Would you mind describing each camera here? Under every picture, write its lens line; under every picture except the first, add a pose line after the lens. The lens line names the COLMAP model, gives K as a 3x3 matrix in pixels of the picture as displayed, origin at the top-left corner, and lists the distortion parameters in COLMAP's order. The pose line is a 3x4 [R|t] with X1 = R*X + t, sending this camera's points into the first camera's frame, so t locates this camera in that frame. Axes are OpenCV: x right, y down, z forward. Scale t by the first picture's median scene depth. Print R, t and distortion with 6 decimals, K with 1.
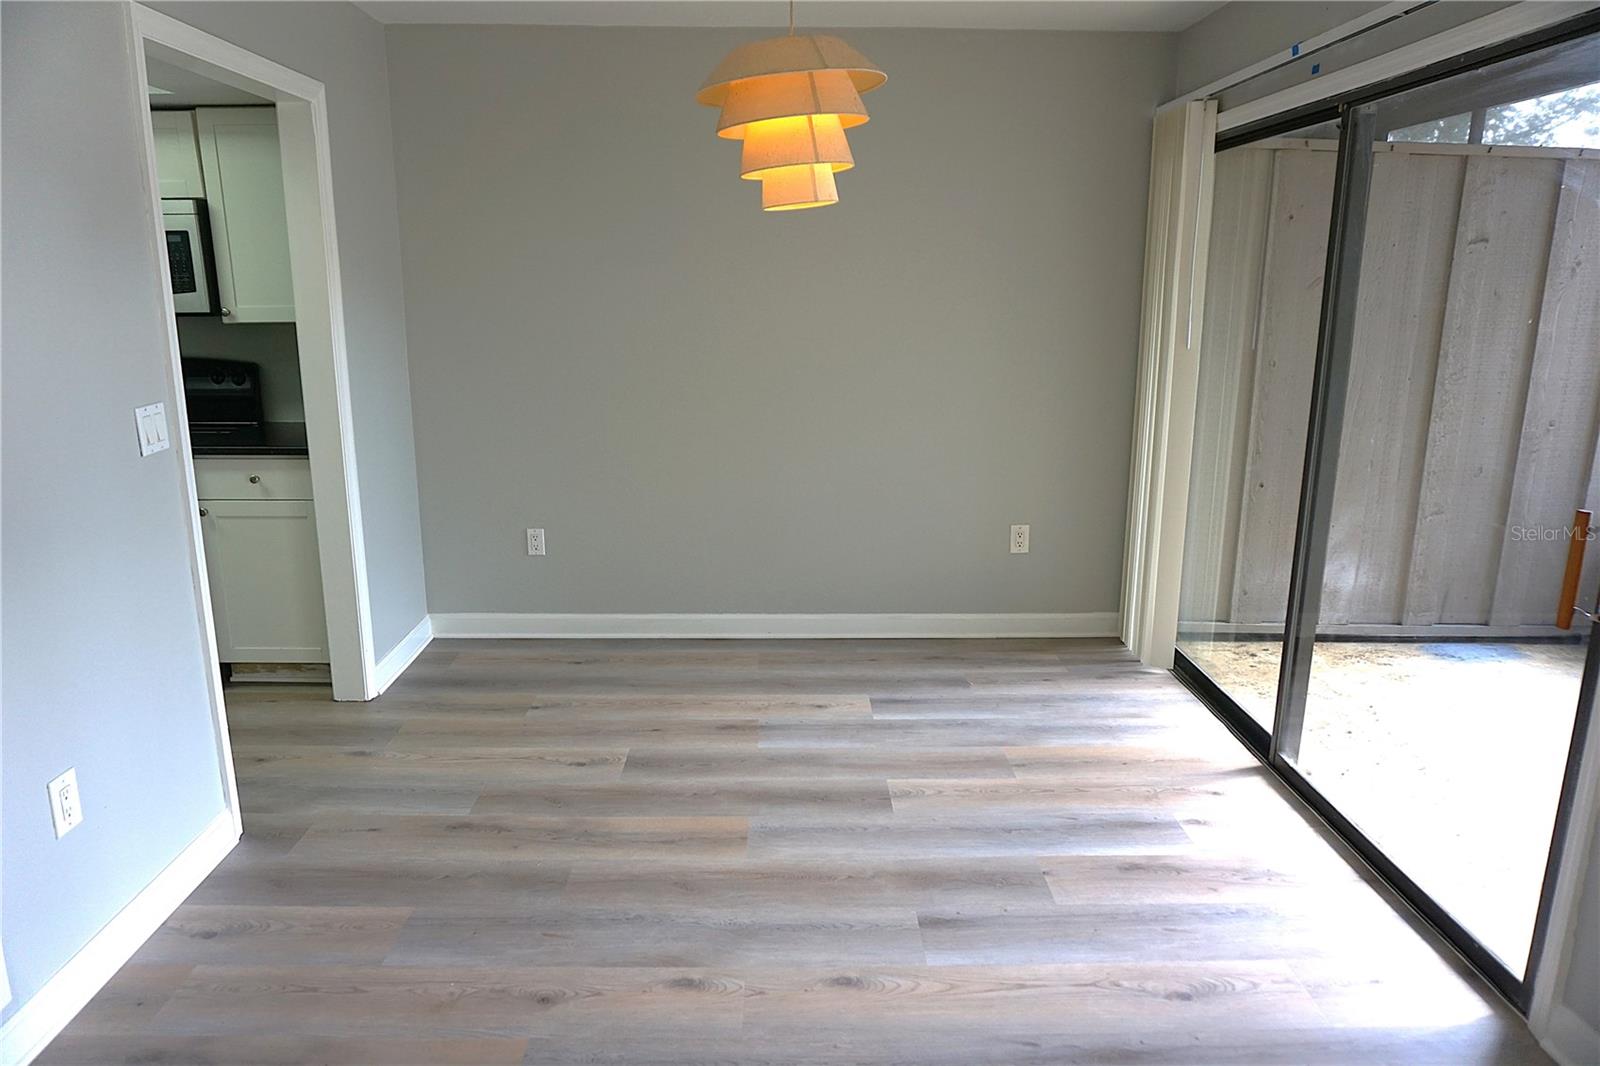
lens RADIAL K [[1063.1, 0, 798.9], [0, 1063.1, 540.7], [0, 0, 1]] dist [-0.044229, 0.004776]
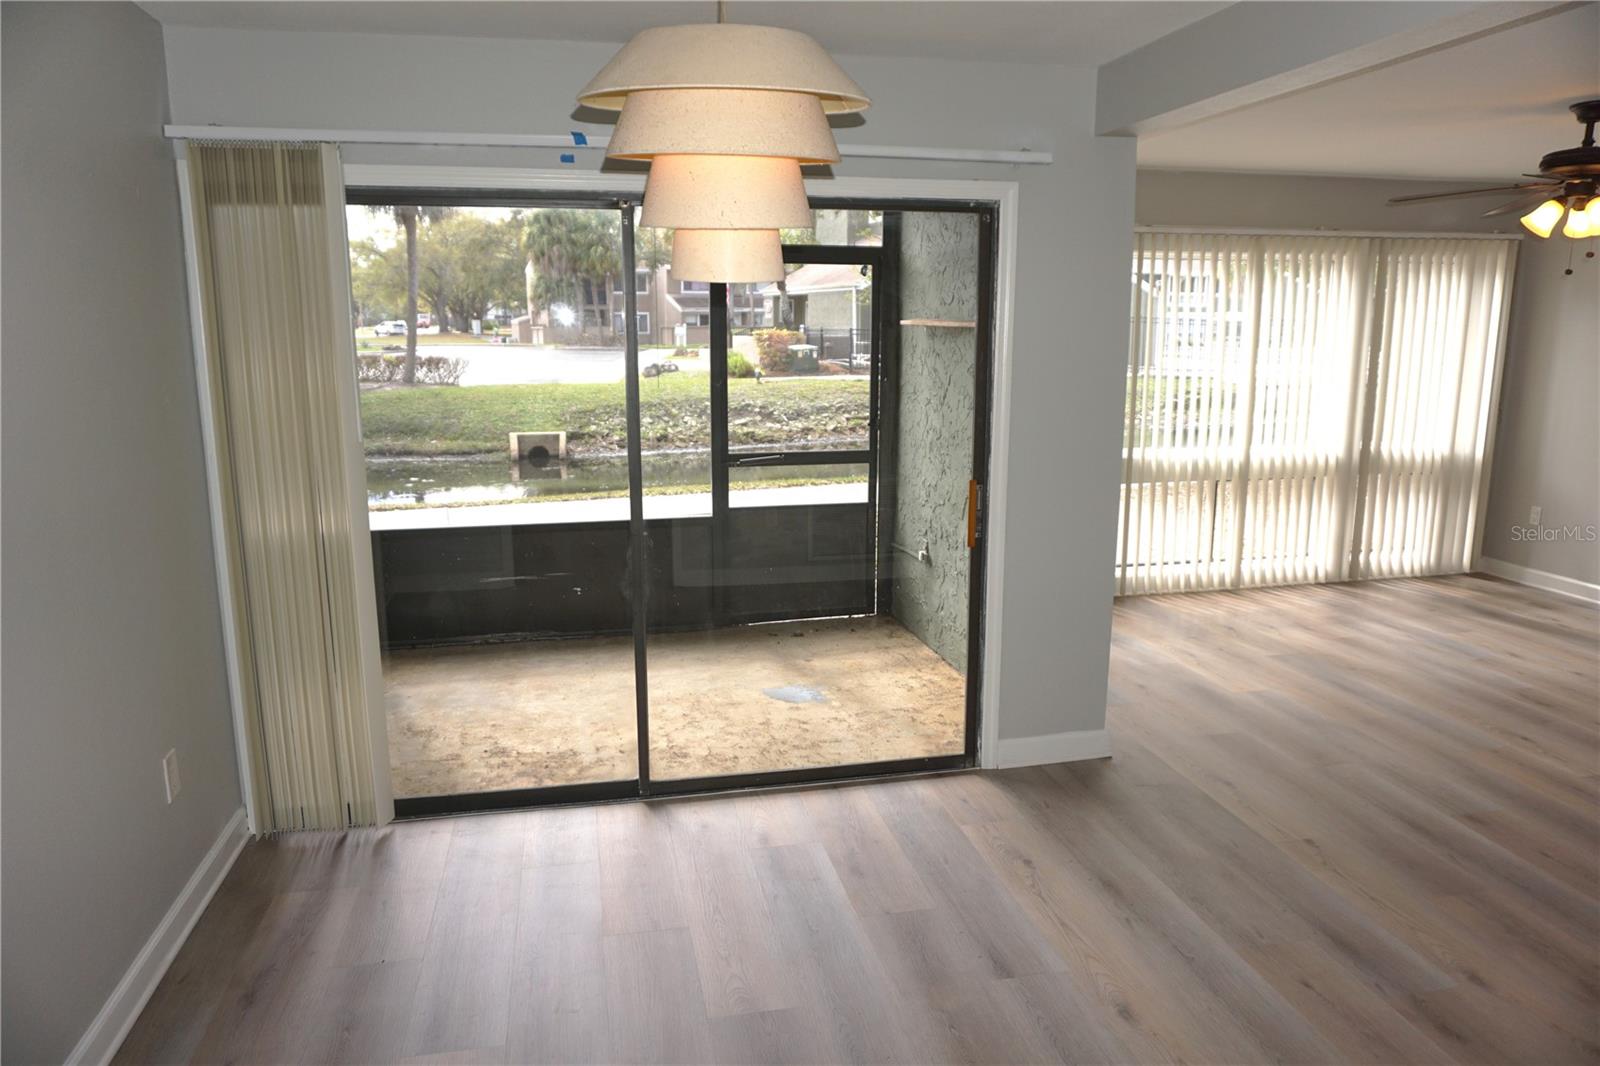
lens RADIAL K [[1080.2, 0, 802.7], [0, 1080.2, 510.0], [0, 0, 1]] dist [-0.039913, 0.026692]
pose [[-0.200515, -0.167003, 0.965352, -0.605572], [0.230443, 0.949677, 0.212157, -0.266082], [-0.952203, 0.264999, -0.151940, 0.948653]]
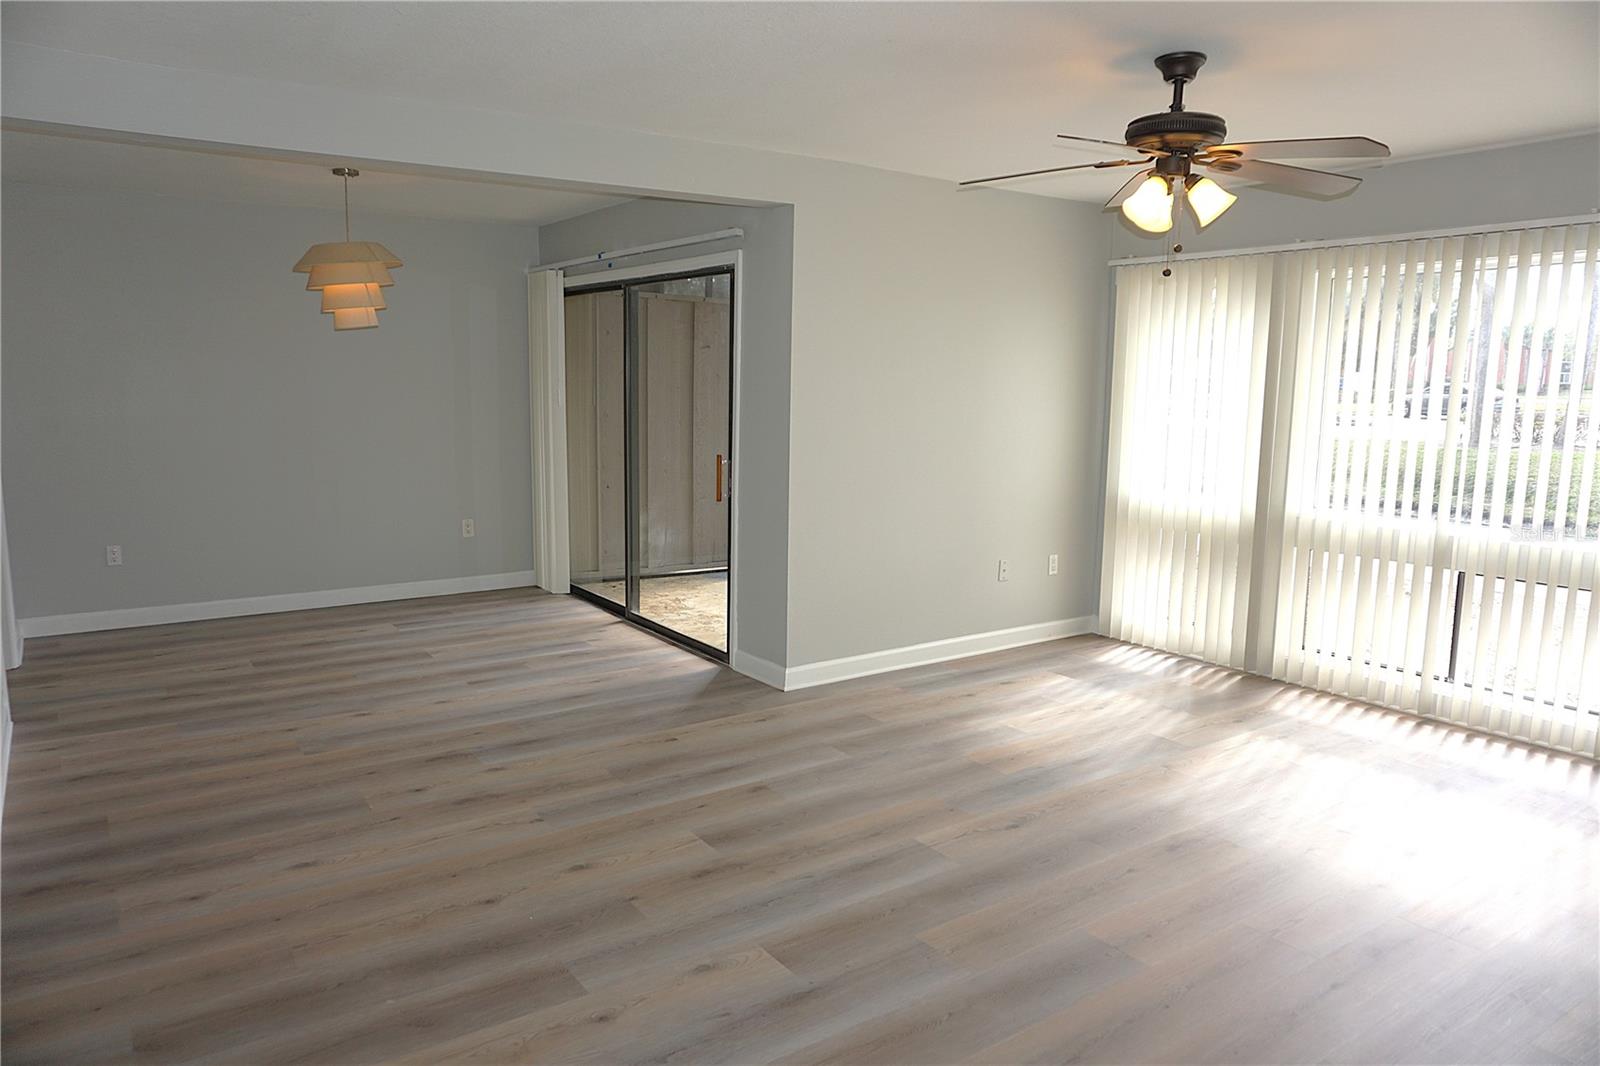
lens RADIAL K [[1075.6, 0, 800.0], [0, 1075.6, 533.0], [0, 0, 1]] dist [-0.040462, 0.002549]
pose [[0.832341, -0.071914, 0.549579, -0.352152], [0.118782, 0.991654, -0.050136, 0.196392], [-0.541386, 0.107010, 0.833936, -0.818886]]
